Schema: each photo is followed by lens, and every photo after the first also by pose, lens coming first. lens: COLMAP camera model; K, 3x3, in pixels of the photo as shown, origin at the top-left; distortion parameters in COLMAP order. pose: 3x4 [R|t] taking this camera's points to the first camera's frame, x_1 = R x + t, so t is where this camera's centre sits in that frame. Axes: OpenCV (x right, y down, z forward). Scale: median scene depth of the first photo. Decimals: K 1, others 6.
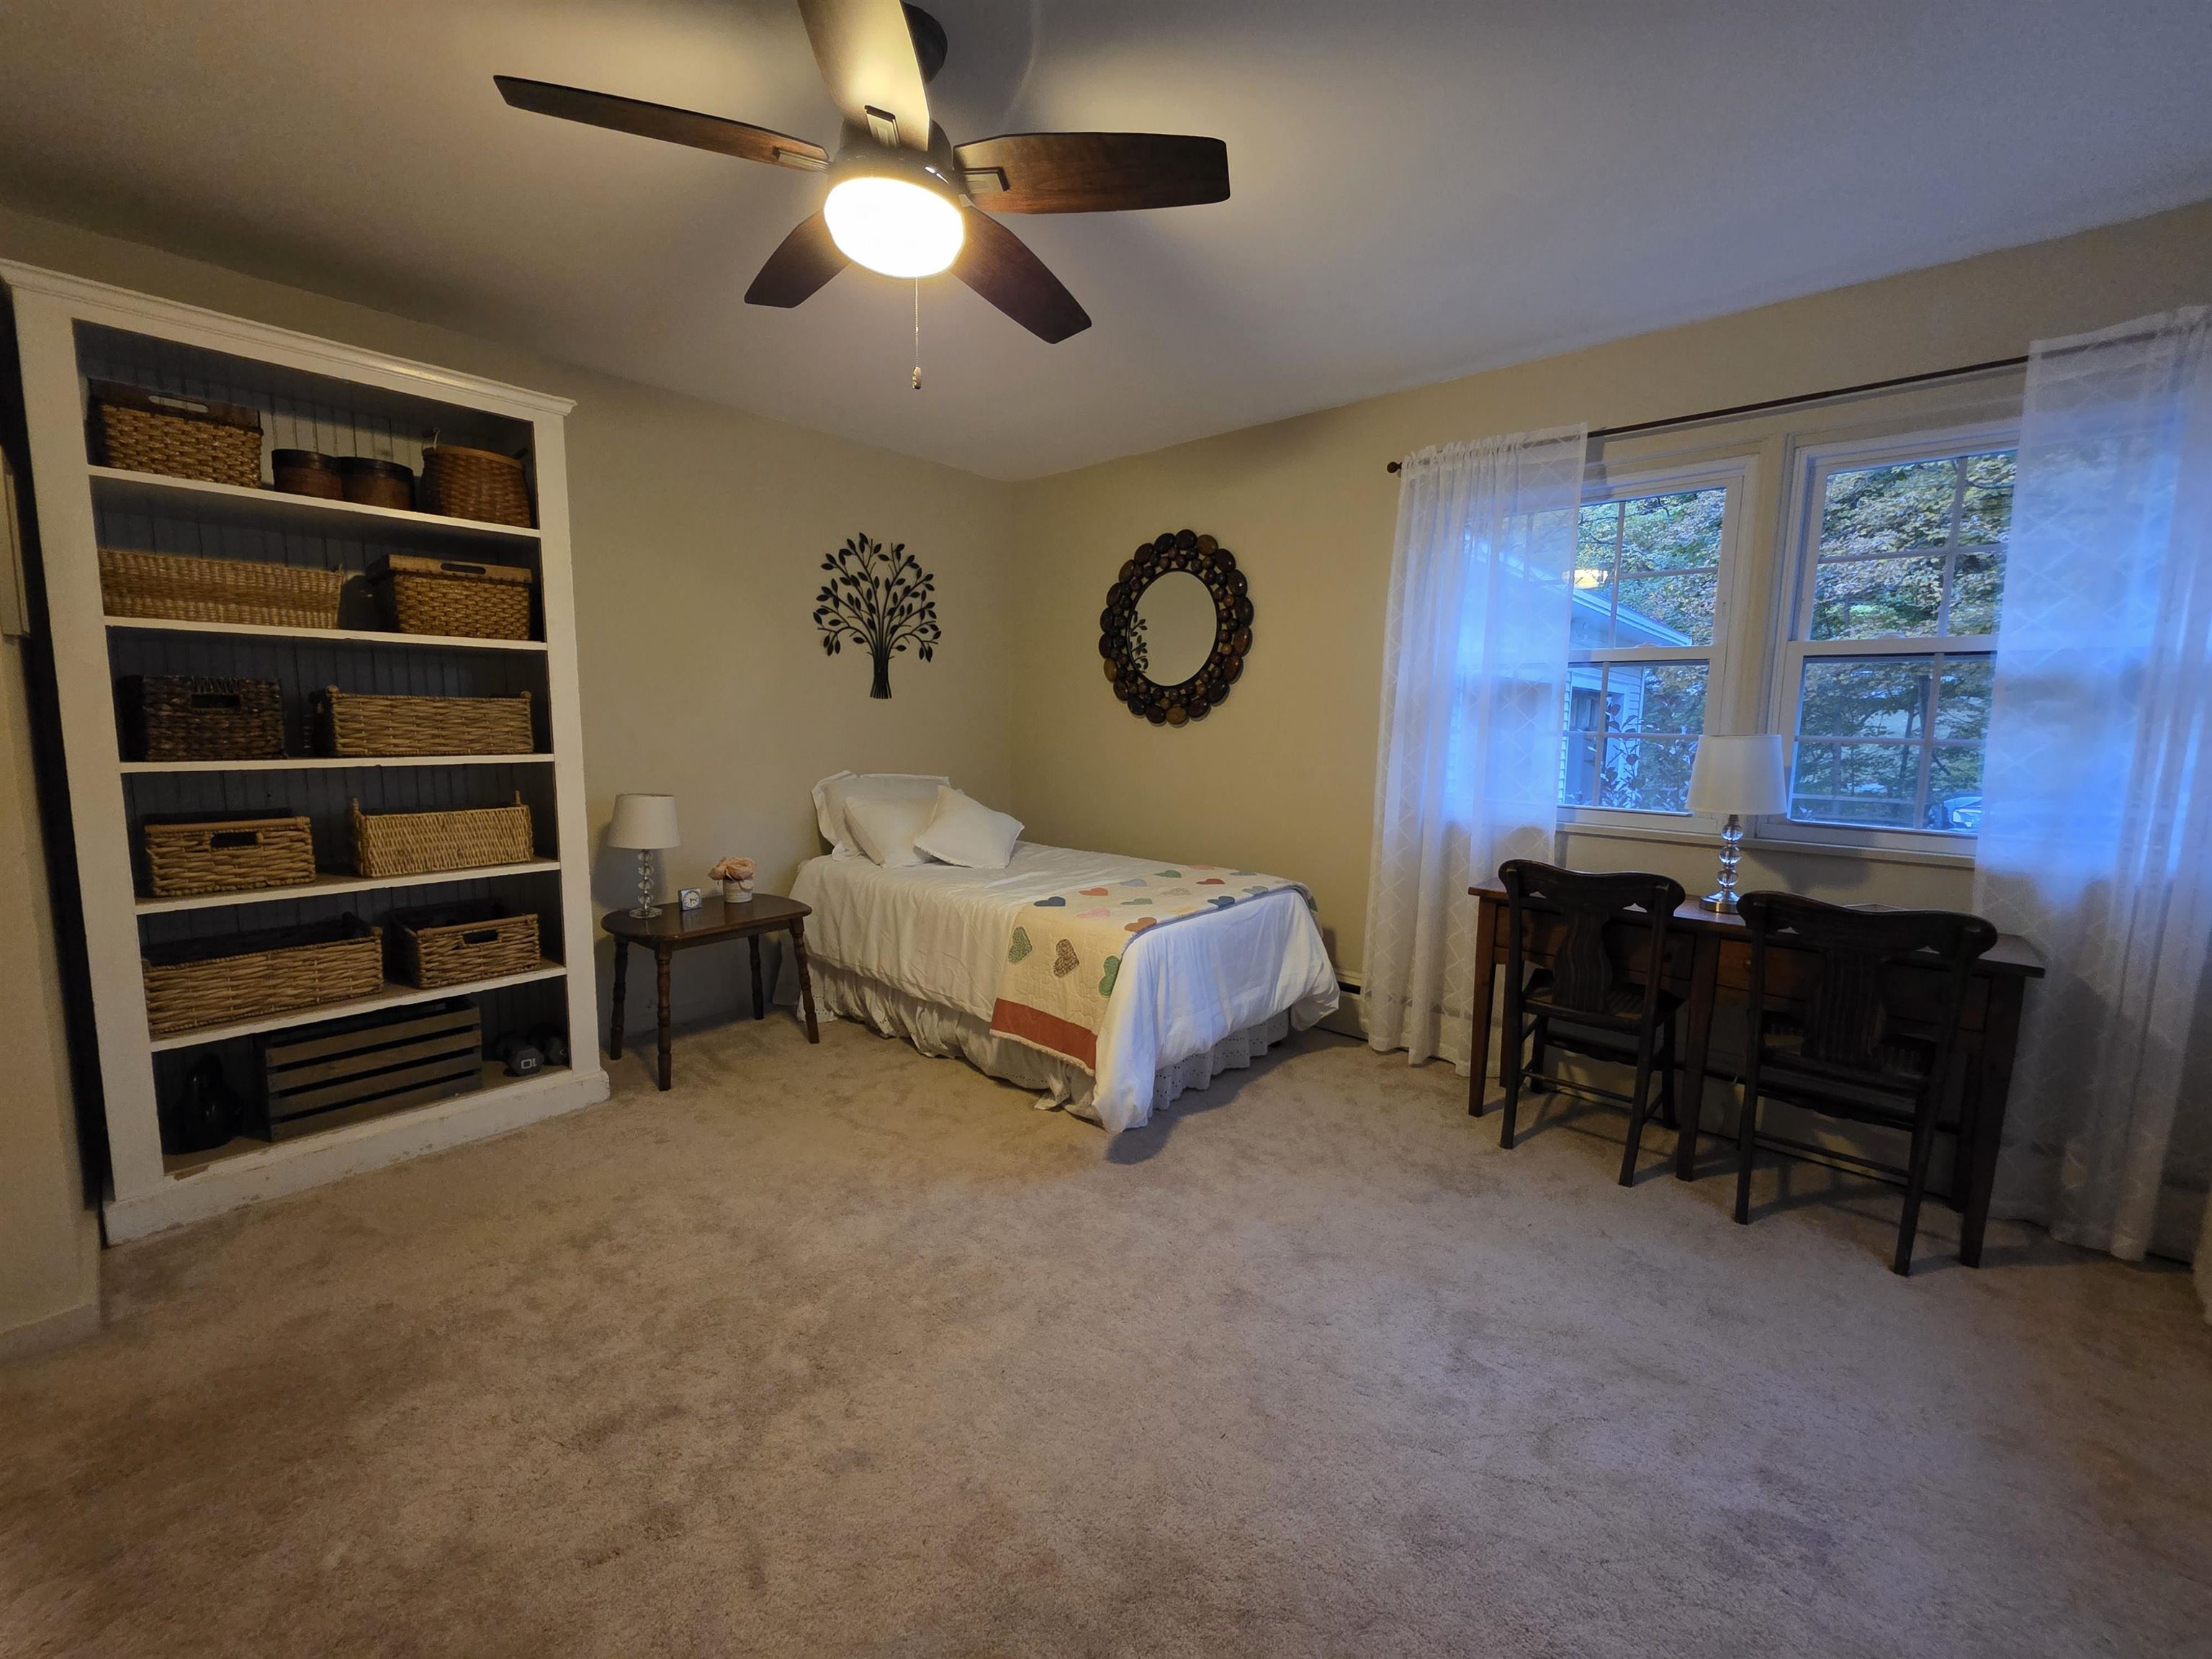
lens RADIAL K [[880.8, 0, 1110.4], [0, 880.8, 818.3], [0, 0, 1]] dist [0.000134, 0.000355]
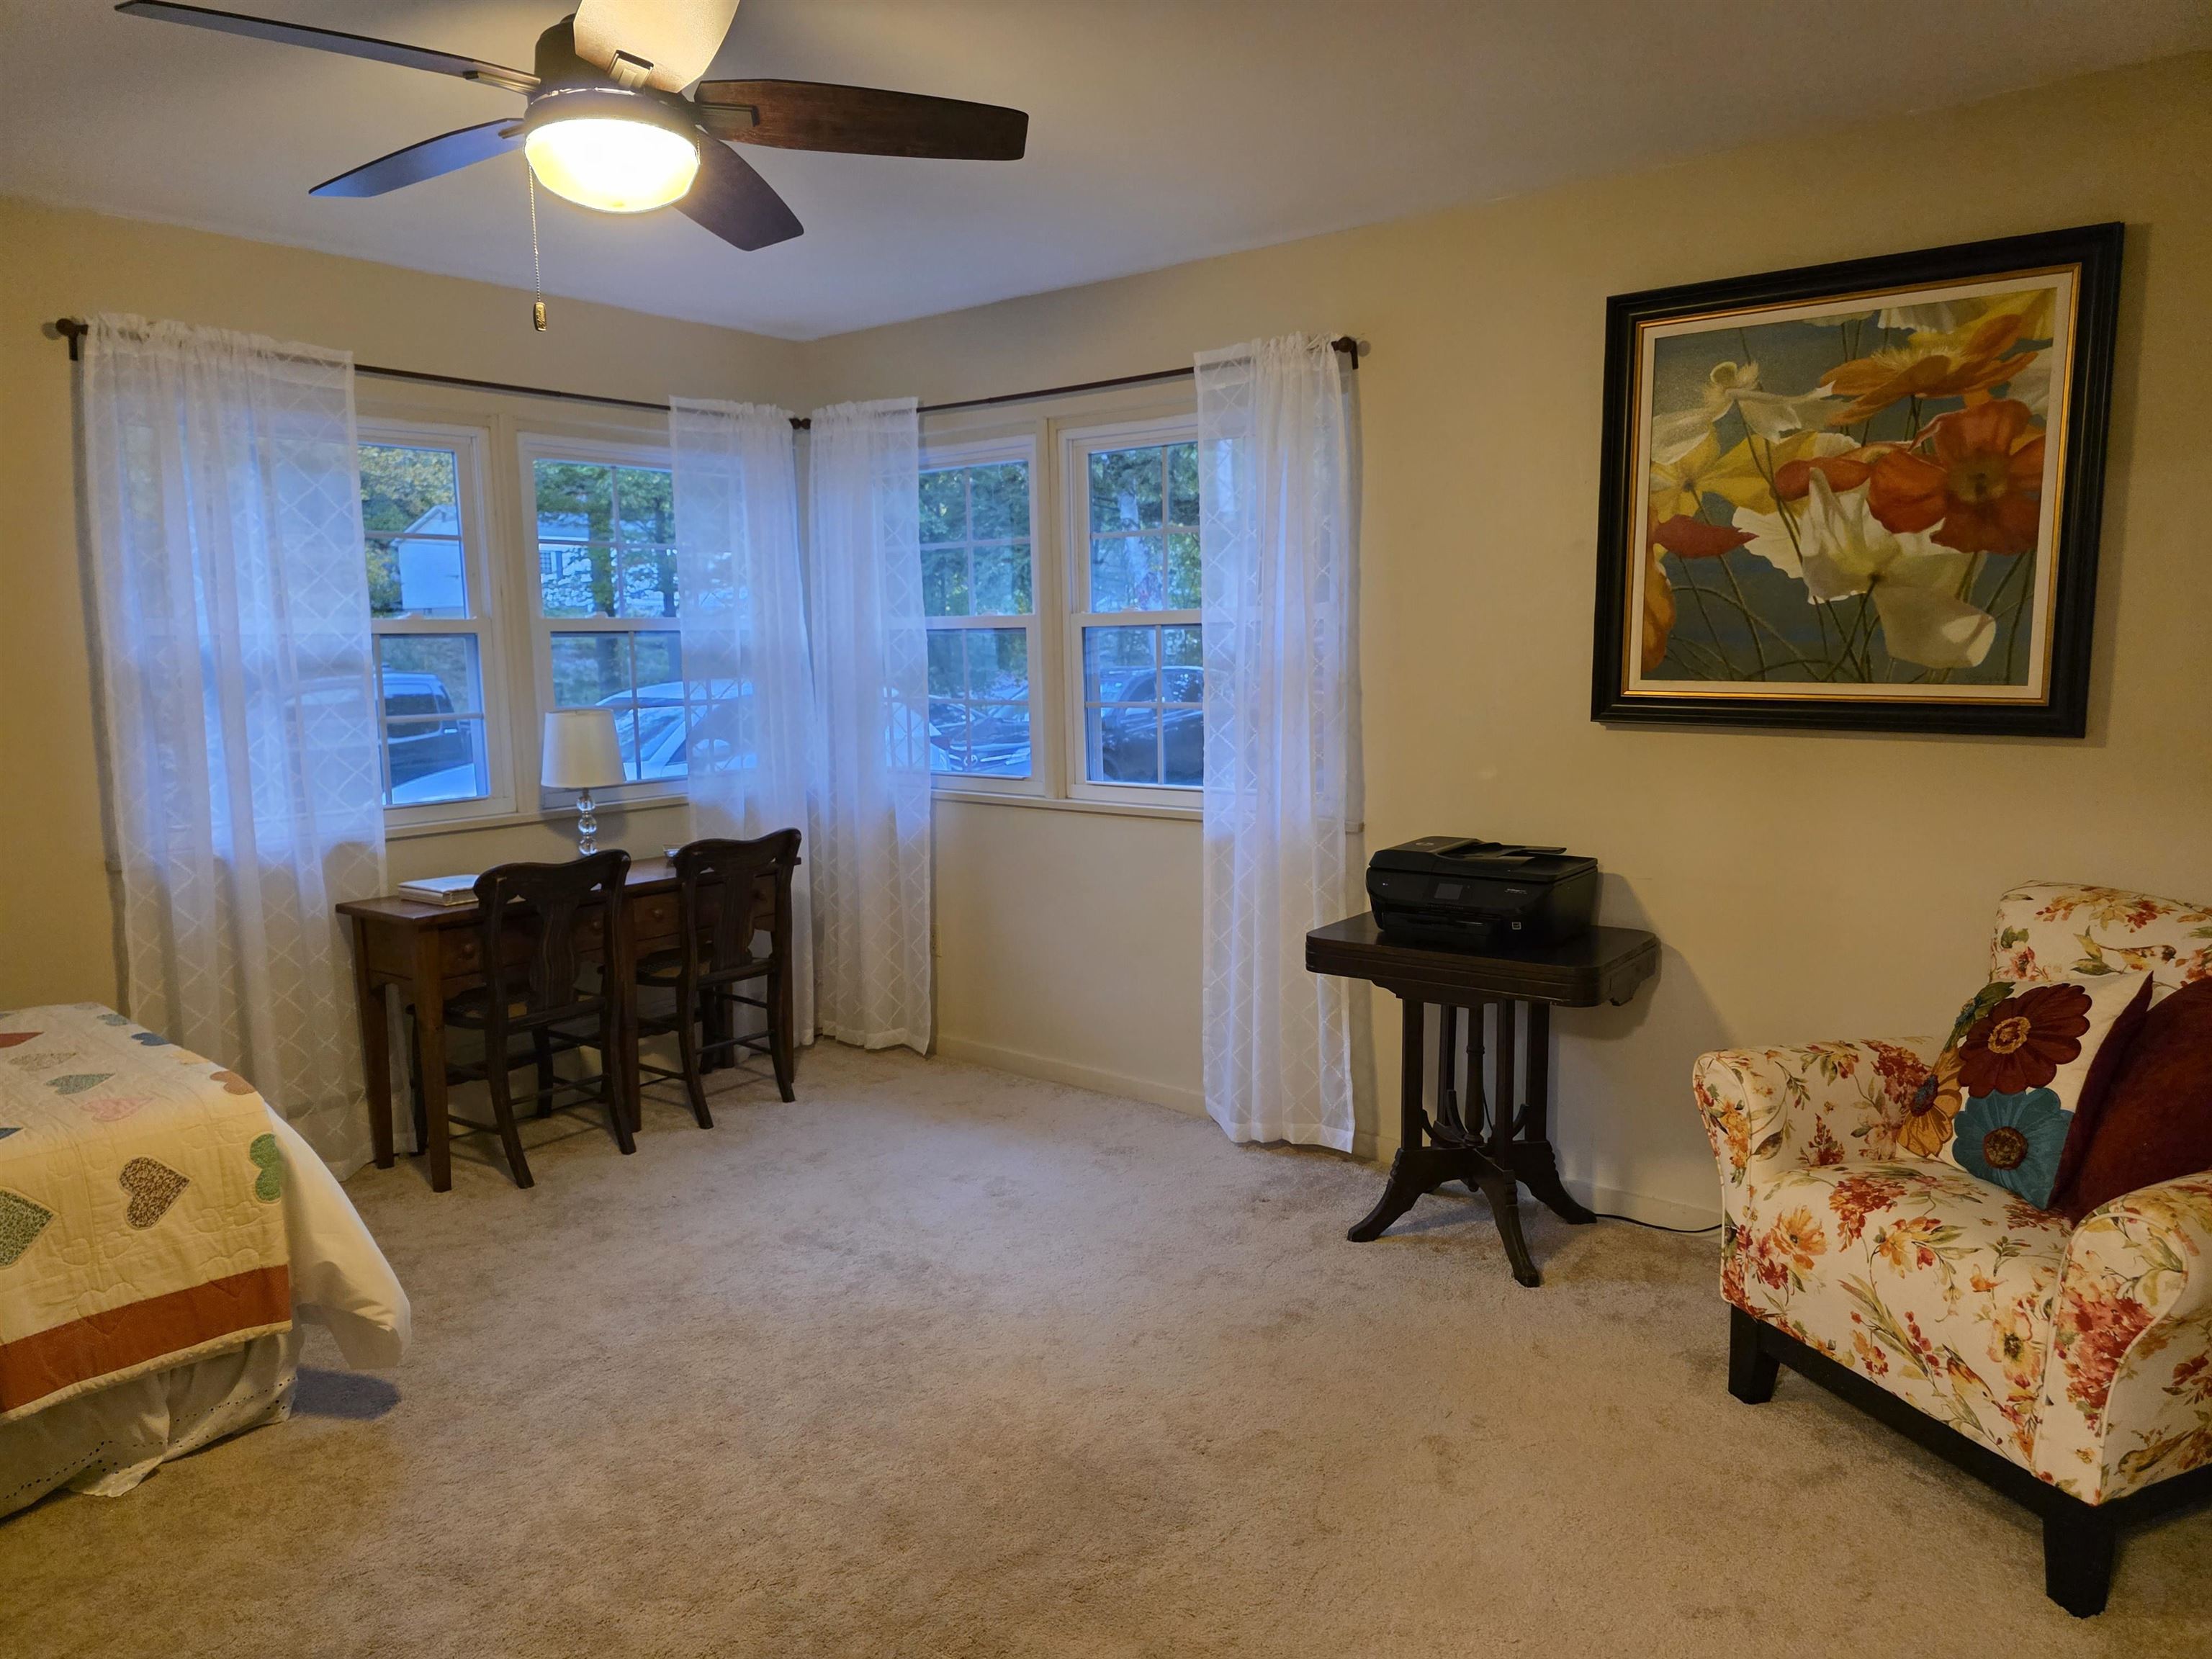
lens RADIAL K [[1496.2, 0, 1109.6], [0, 1496.2, 832.8], [0, 0, 1]] dist [0.008332, -0.013495]
pose [[-0.062109, -0.145896, 0.987348, -0.991135], [0.129548, 0.979711, 0.152917, -0.127317], [-0.989626, 0.137406, -0.041949, 0.415314]]
